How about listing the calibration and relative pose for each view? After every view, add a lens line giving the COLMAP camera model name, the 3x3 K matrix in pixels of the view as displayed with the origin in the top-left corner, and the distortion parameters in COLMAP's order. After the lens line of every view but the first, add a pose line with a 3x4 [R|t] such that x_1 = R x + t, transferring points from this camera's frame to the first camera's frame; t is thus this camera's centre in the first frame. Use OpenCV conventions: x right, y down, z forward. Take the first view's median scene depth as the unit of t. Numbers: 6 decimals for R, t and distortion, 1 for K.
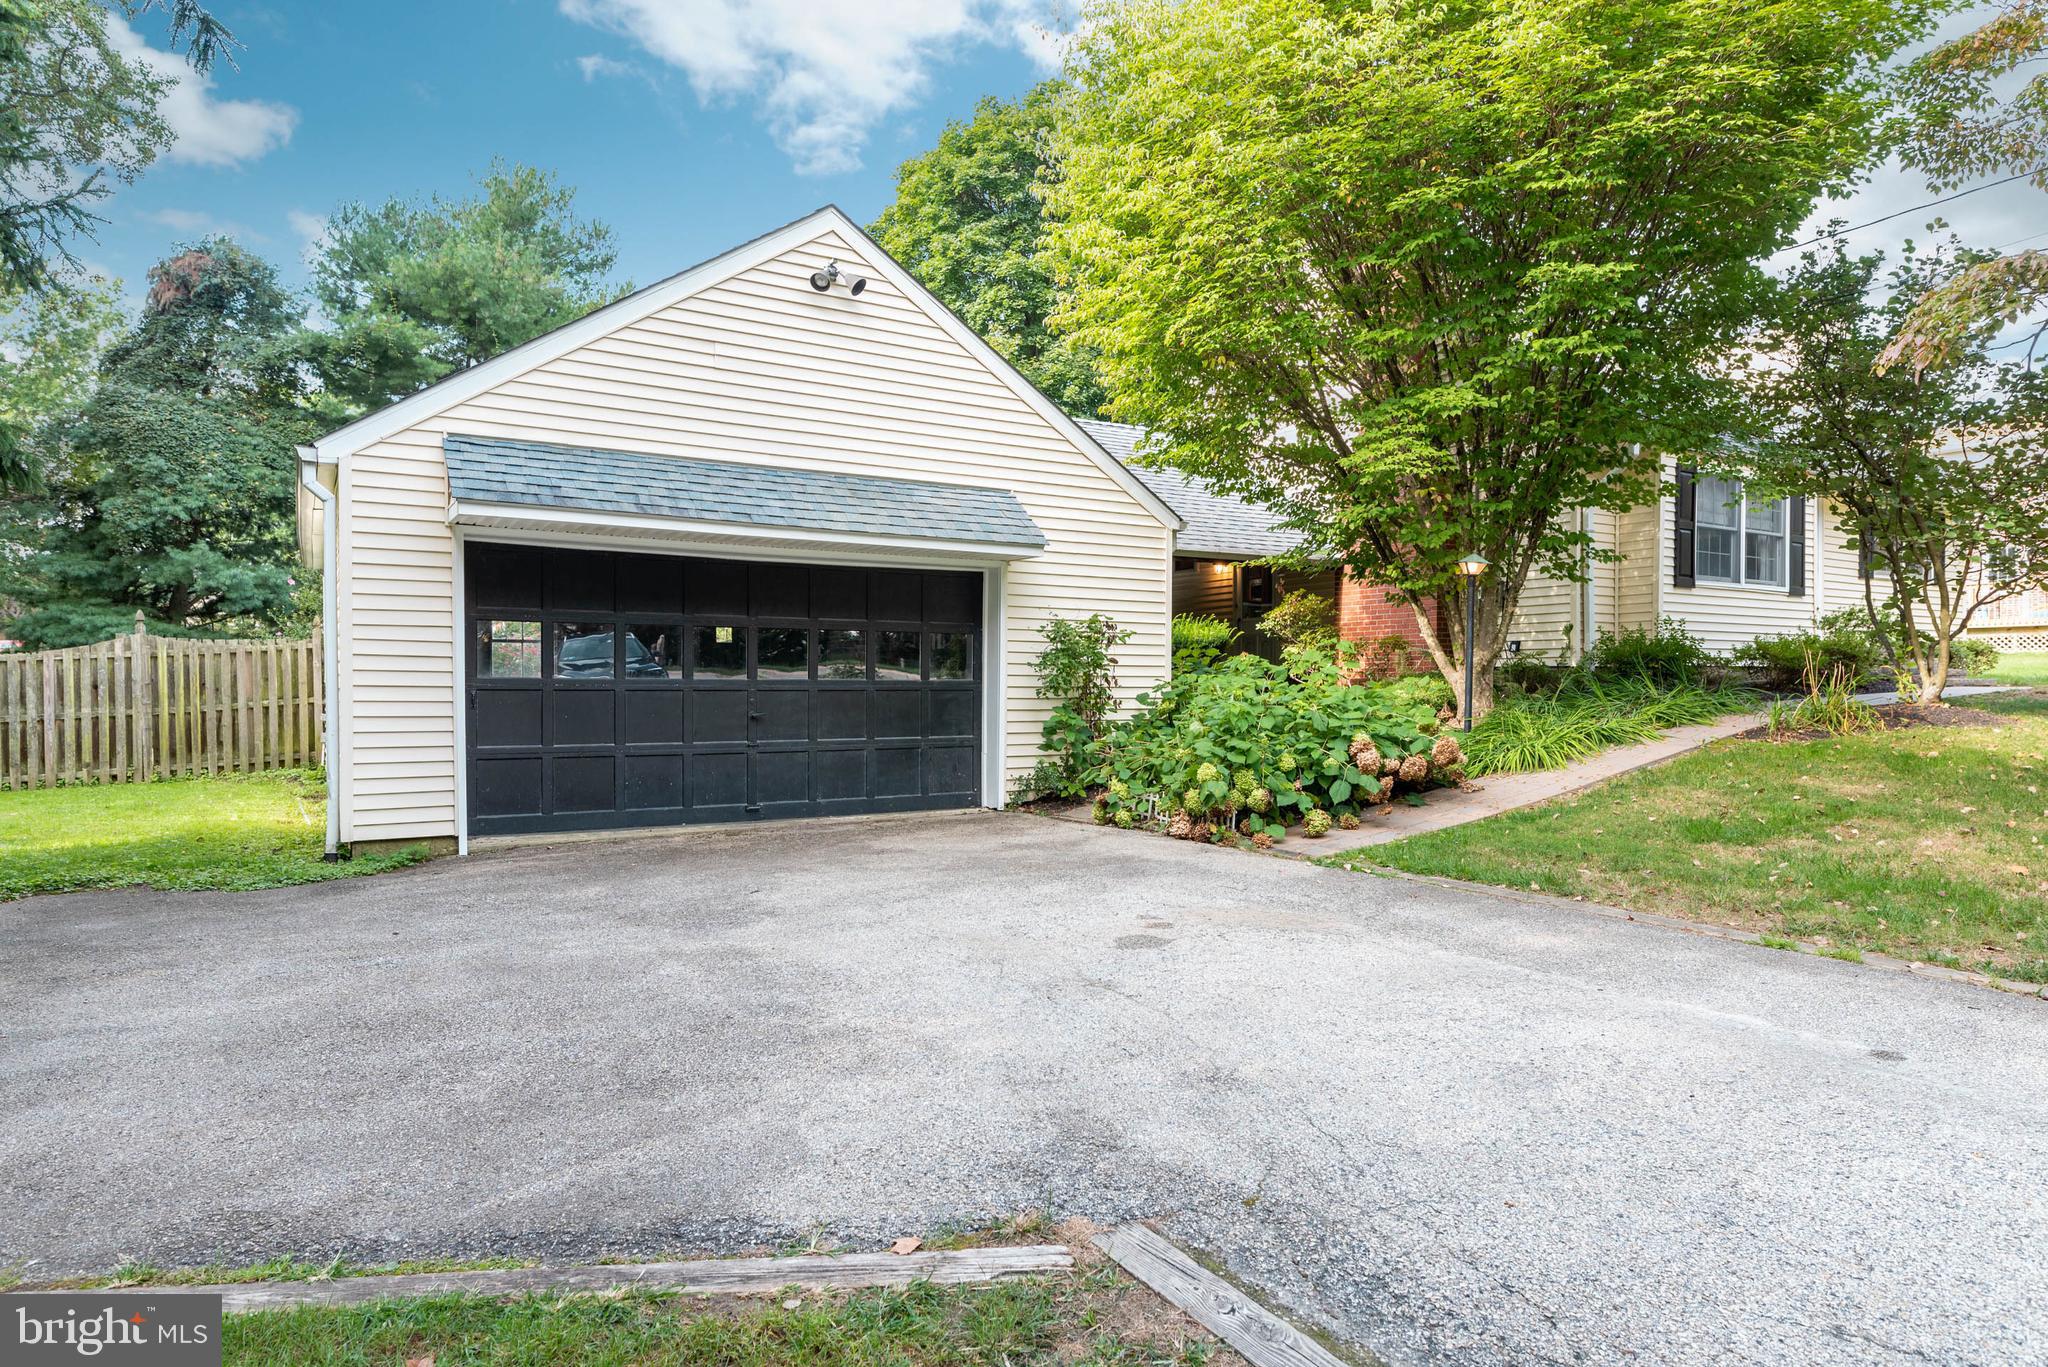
lens RADIAL K [[1200.9, 0, 1024.0], [0, 1200.9, 683.5], [0, 0, 1]] dist [-0.003578, -0.000143]
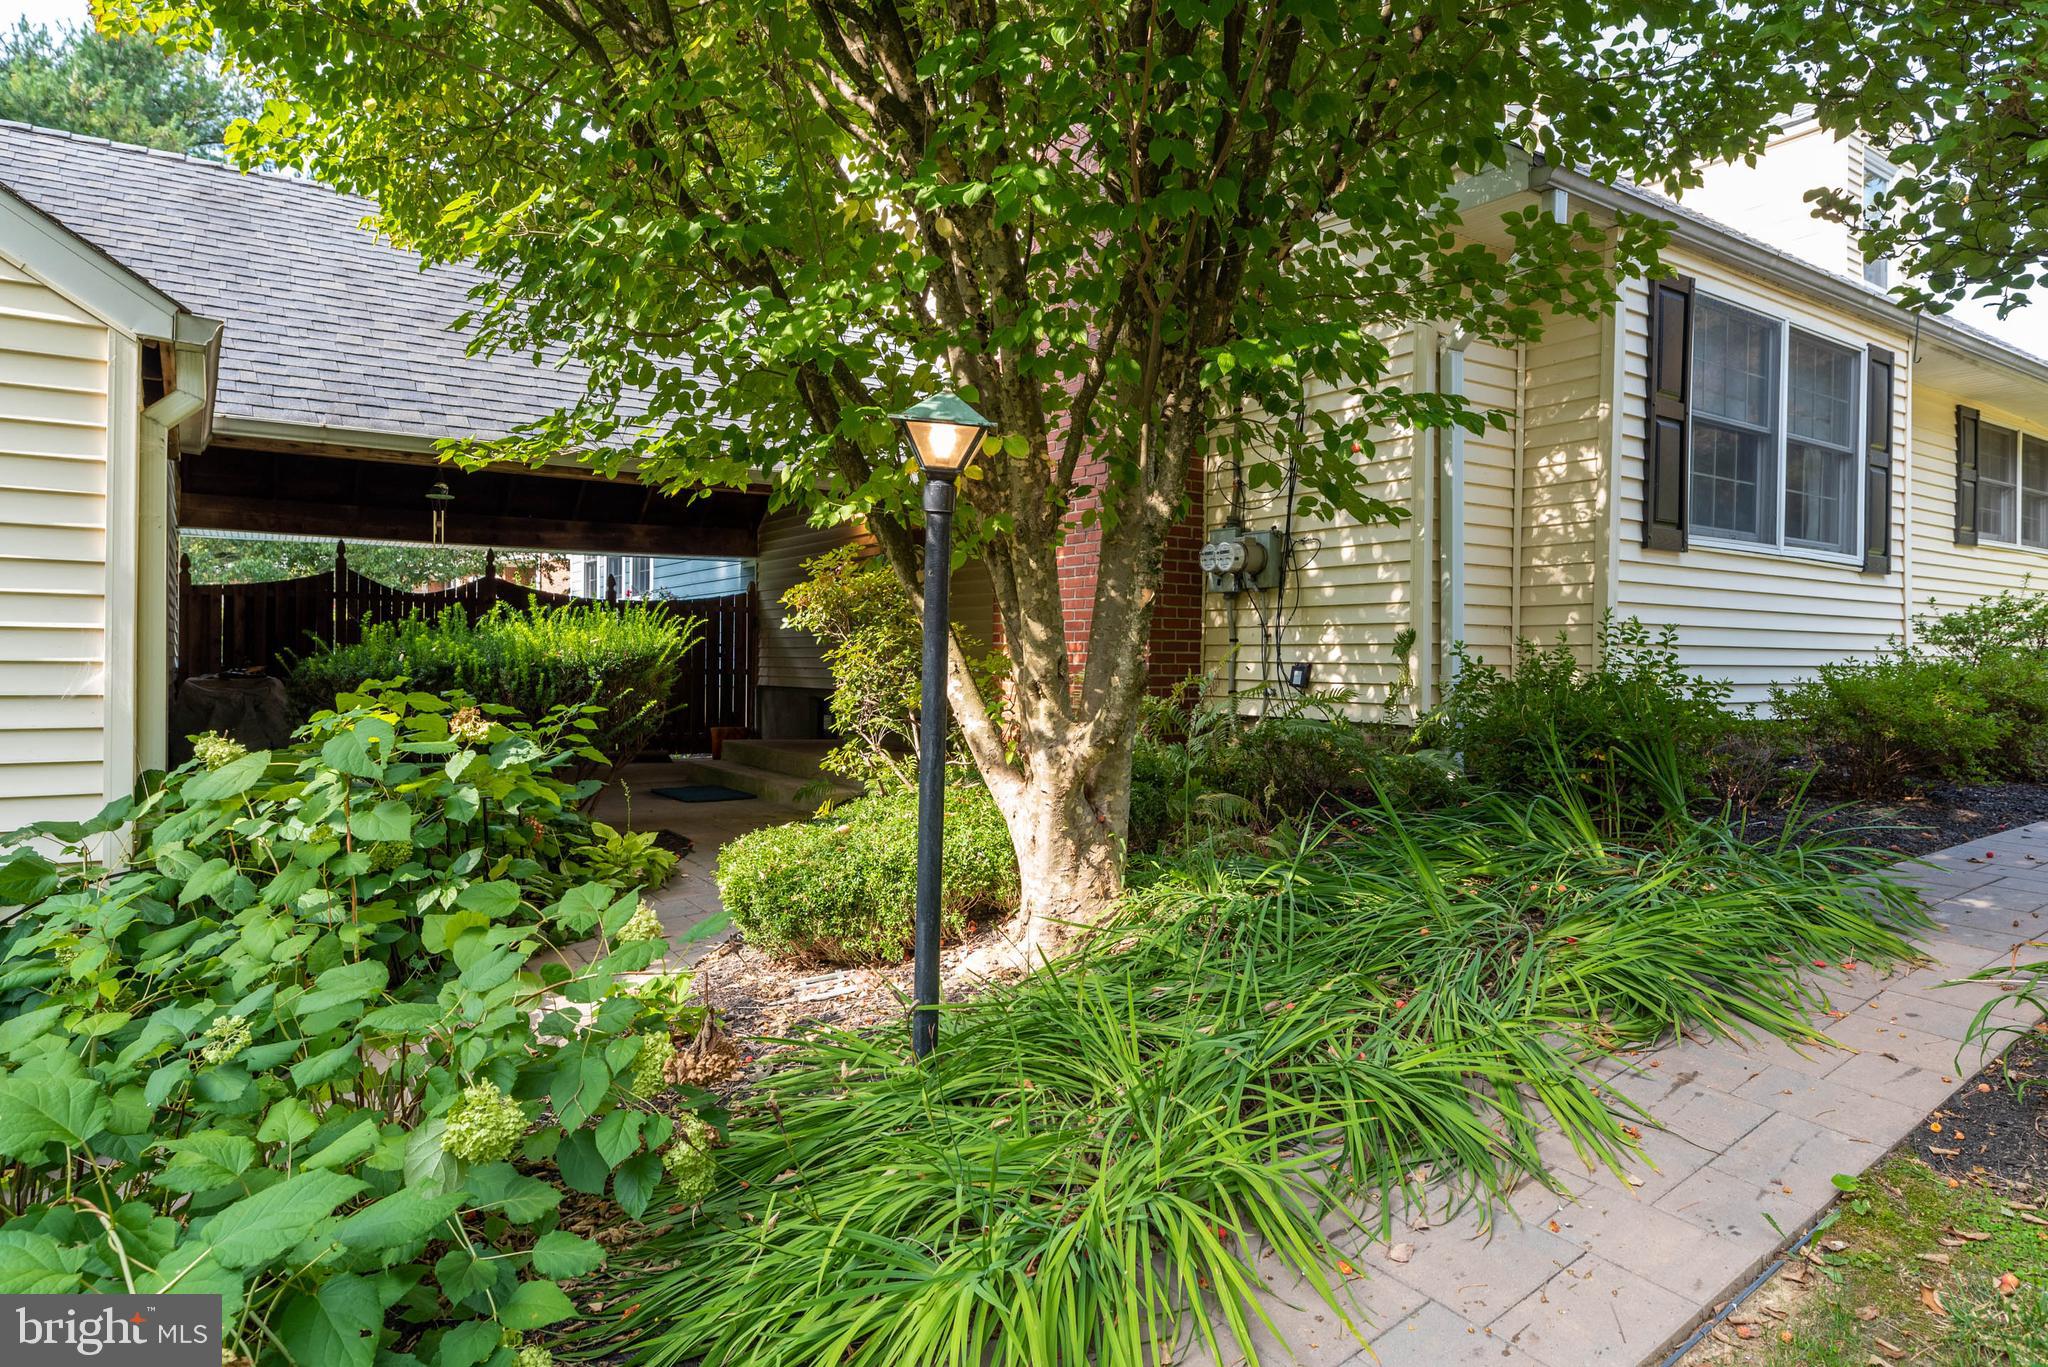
lens RADIAL K [[1196.6, 0, 1024.0], [0, 1196.6, 683.5], [0, 0, 1]] dist [-0.000856, 0.000244]
pose [[0.999192, 0.007999, 0.039396, 0.284065], [-0.008767, 0.999774, 0.019352, -0.035693], [-0.039232, -0.019682, 0.999036, 0.541434]]
